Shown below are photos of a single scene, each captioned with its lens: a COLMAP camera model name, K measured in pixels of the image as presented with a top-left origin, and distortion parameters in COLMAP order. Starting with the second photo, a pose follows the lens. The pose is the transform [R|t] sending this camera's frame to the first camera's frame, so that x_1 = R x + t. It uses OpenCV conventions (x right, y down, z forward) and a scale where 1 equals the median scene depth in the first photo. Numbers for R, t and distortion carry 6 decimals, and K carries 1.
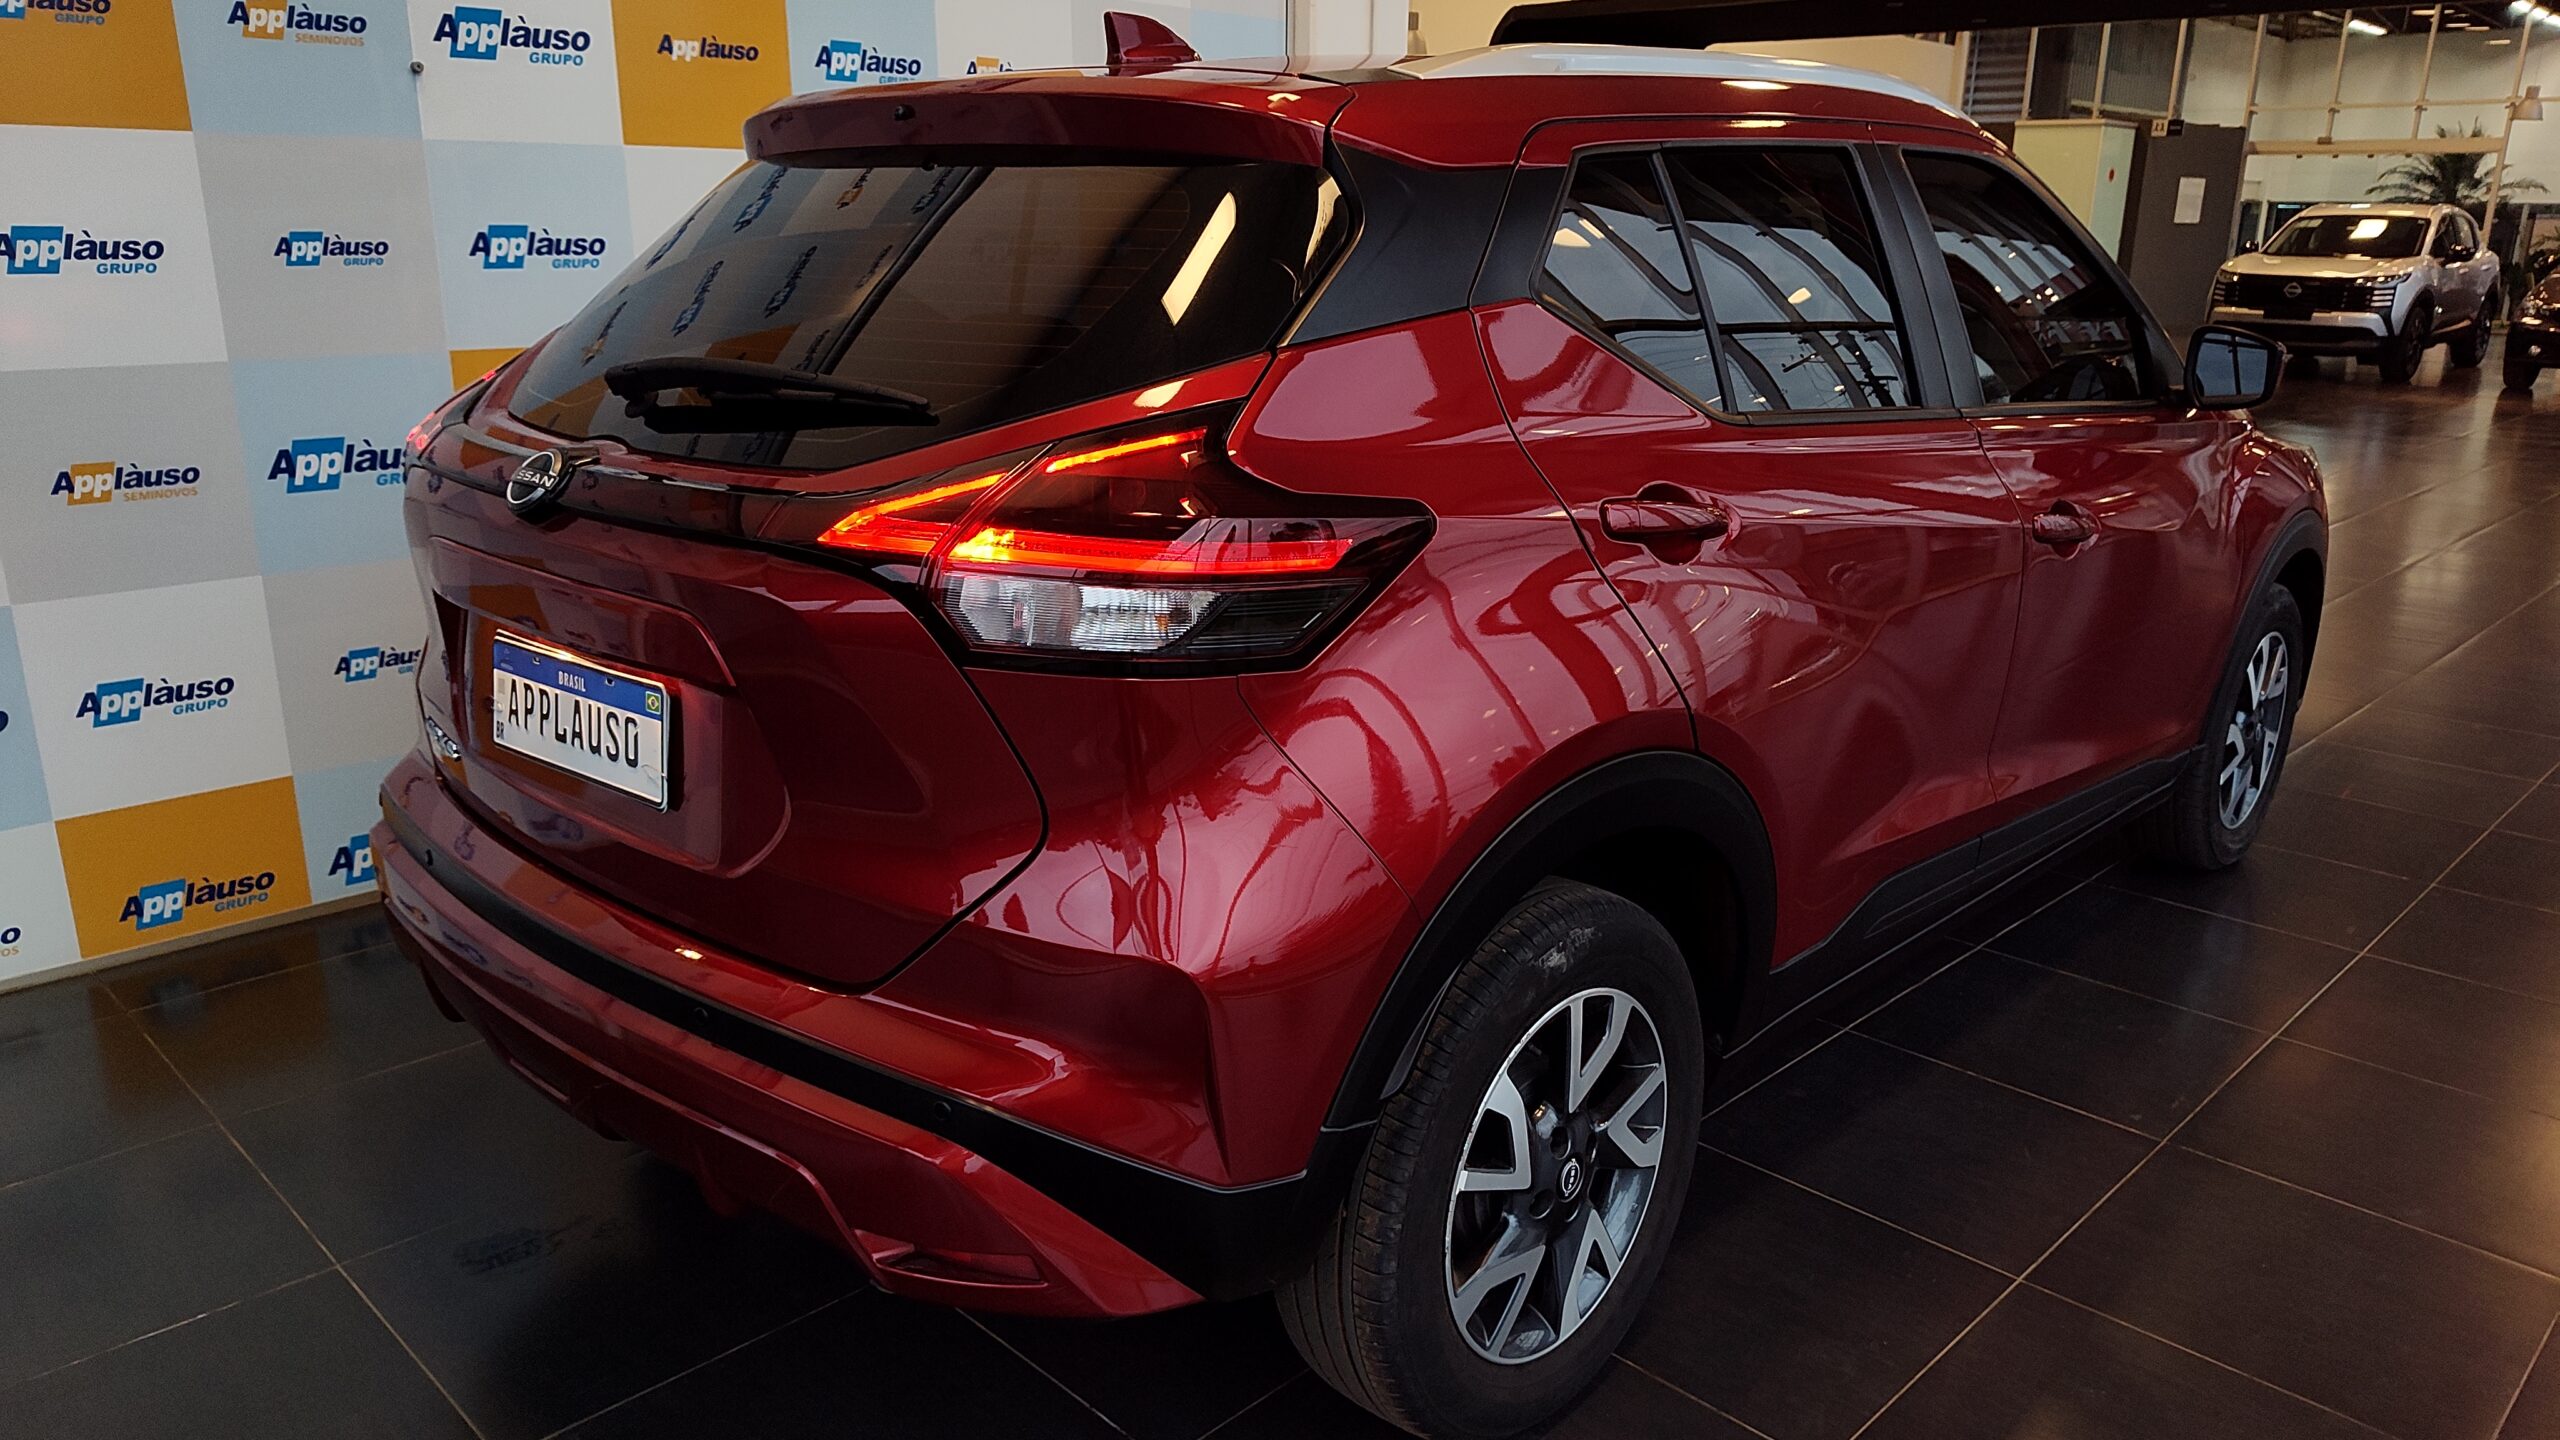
lens RADIAL K [[1753.4, 0, 1280.0], [0, 1753.4, 720.0], [0, 0, 1]] dist [-0.031350, -0.000683]
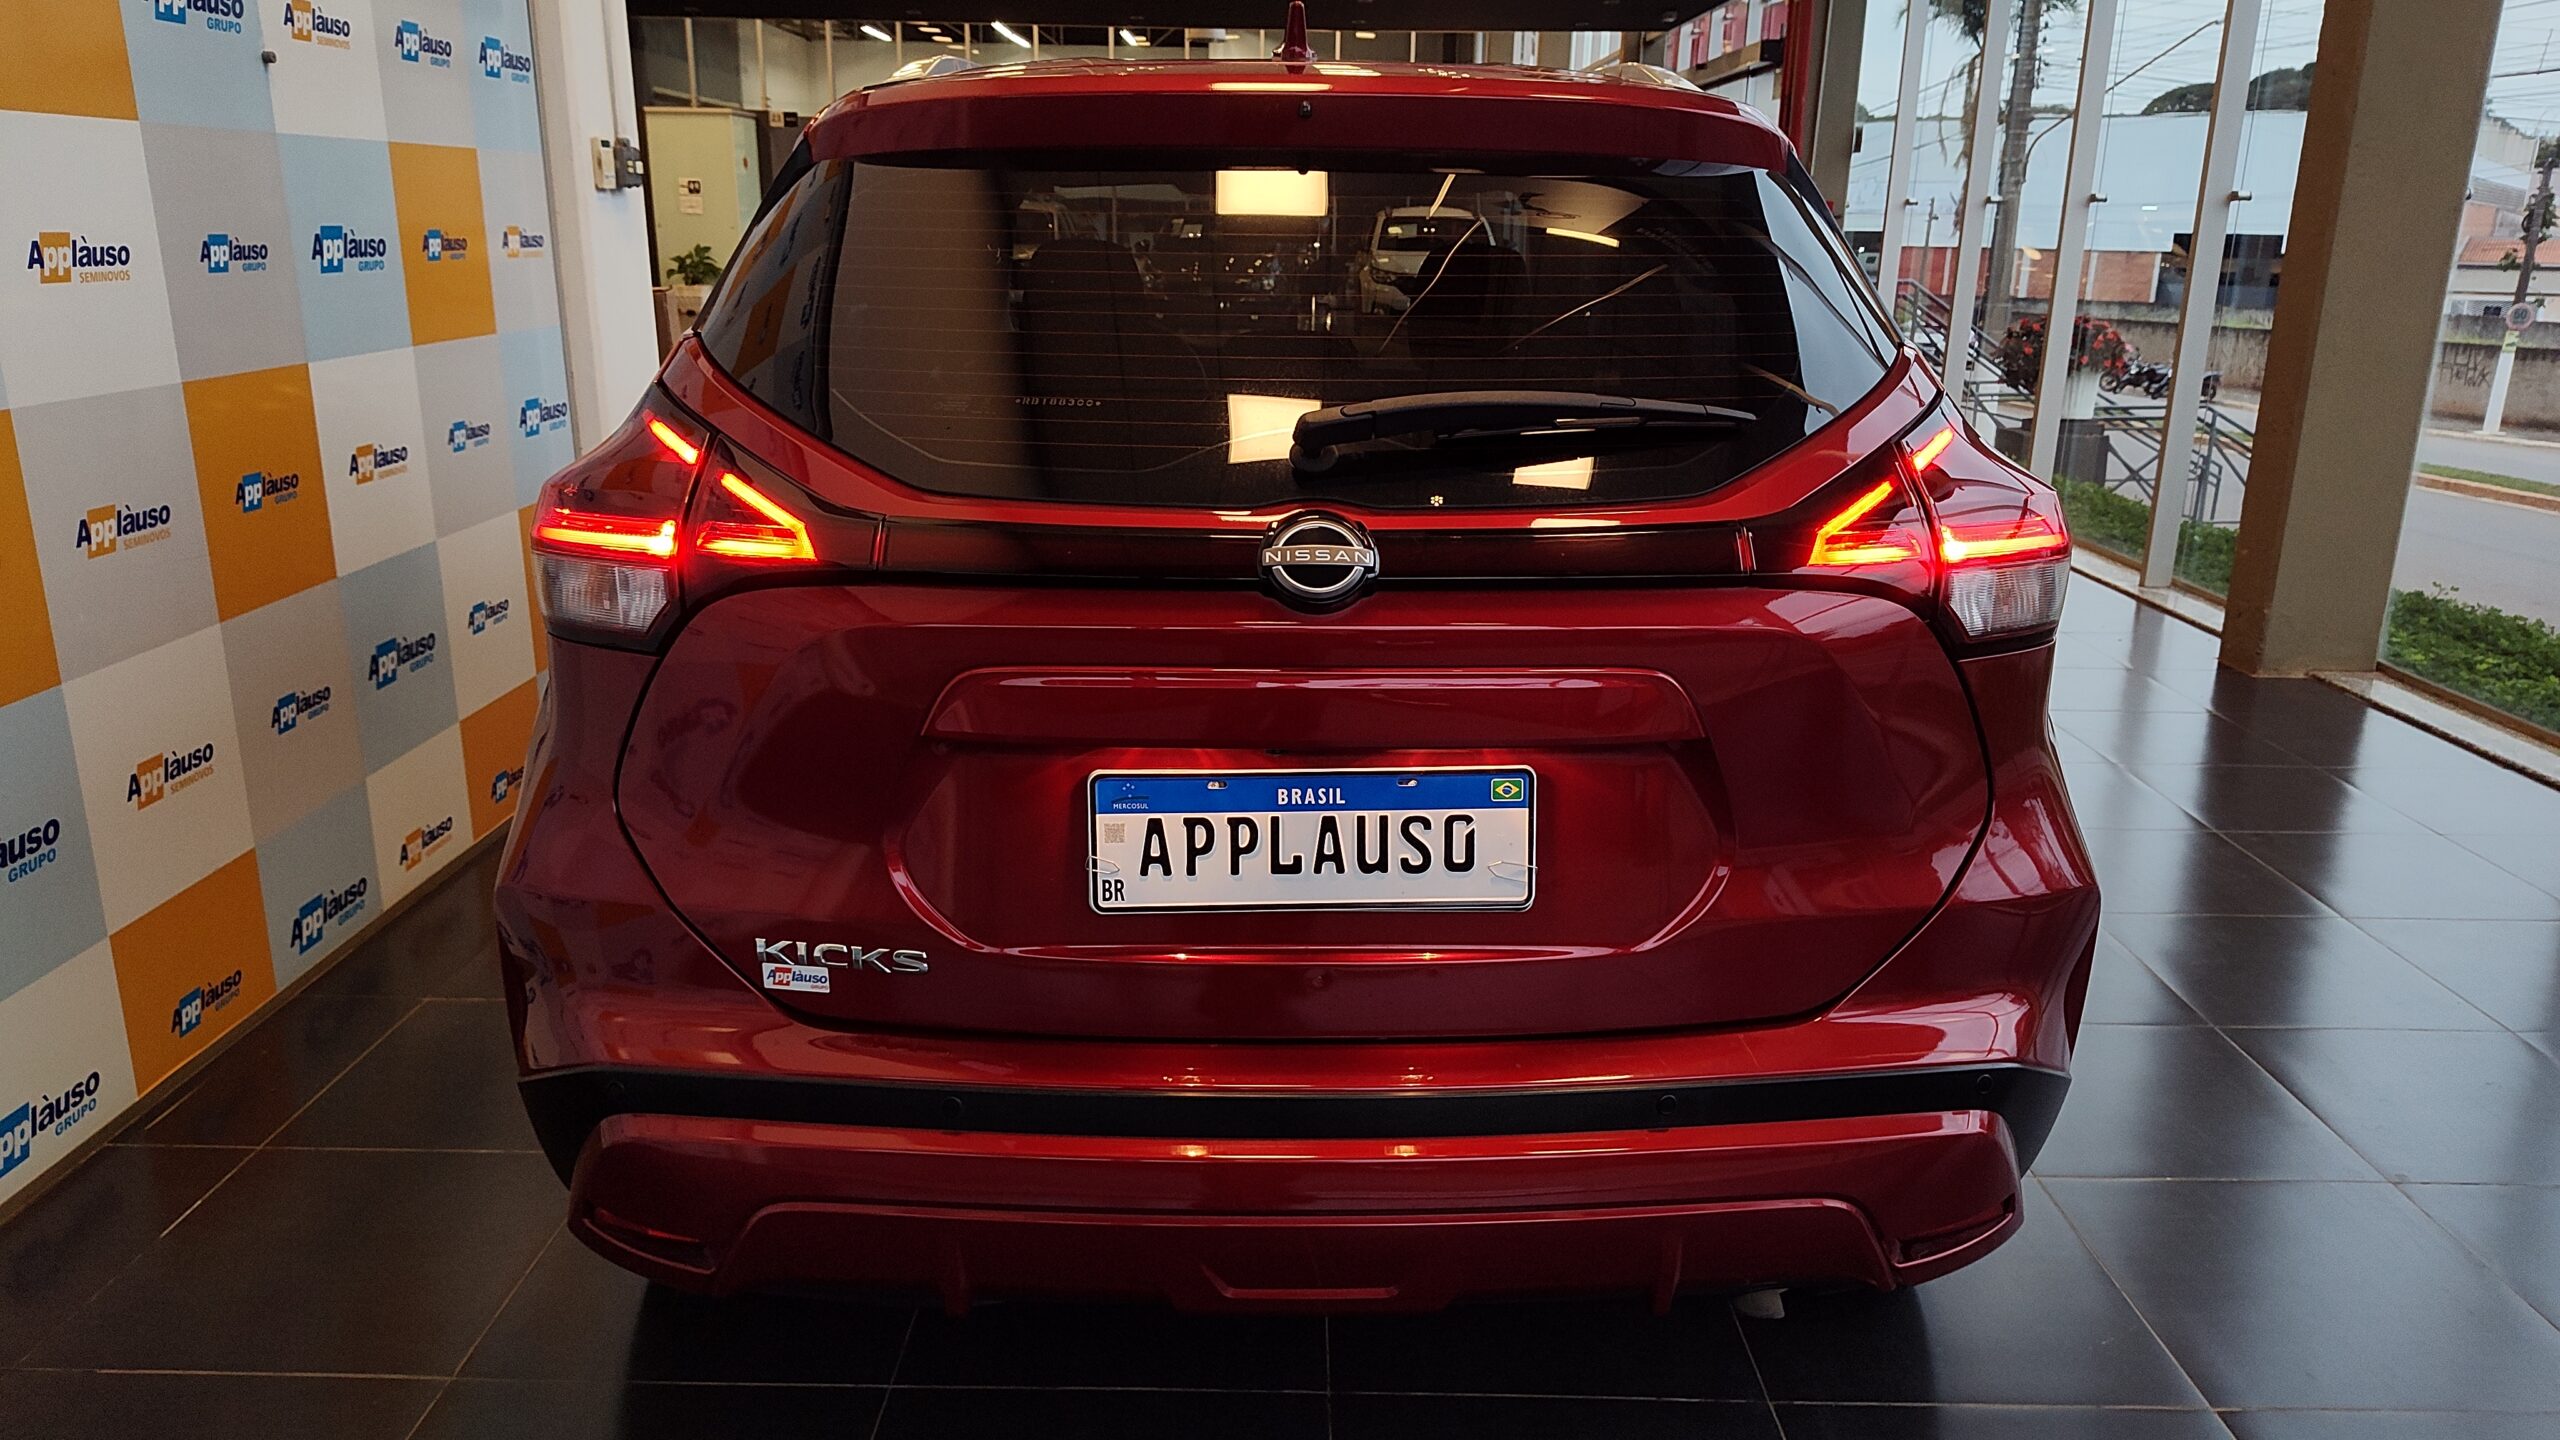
lens RADIAL K [[1753.4, 0, 1280.0], [0, 1753.4, 720.0], [0, 0, 1]] dist [-0.031350, -0.000683]
pose [[0.702287, -0.211149, 0.679860, -0.783608], [0.206025, 0.974417, 0.089810, -0.003650], [-0.681430, 0.076996, 0.727822, -0.008107]]
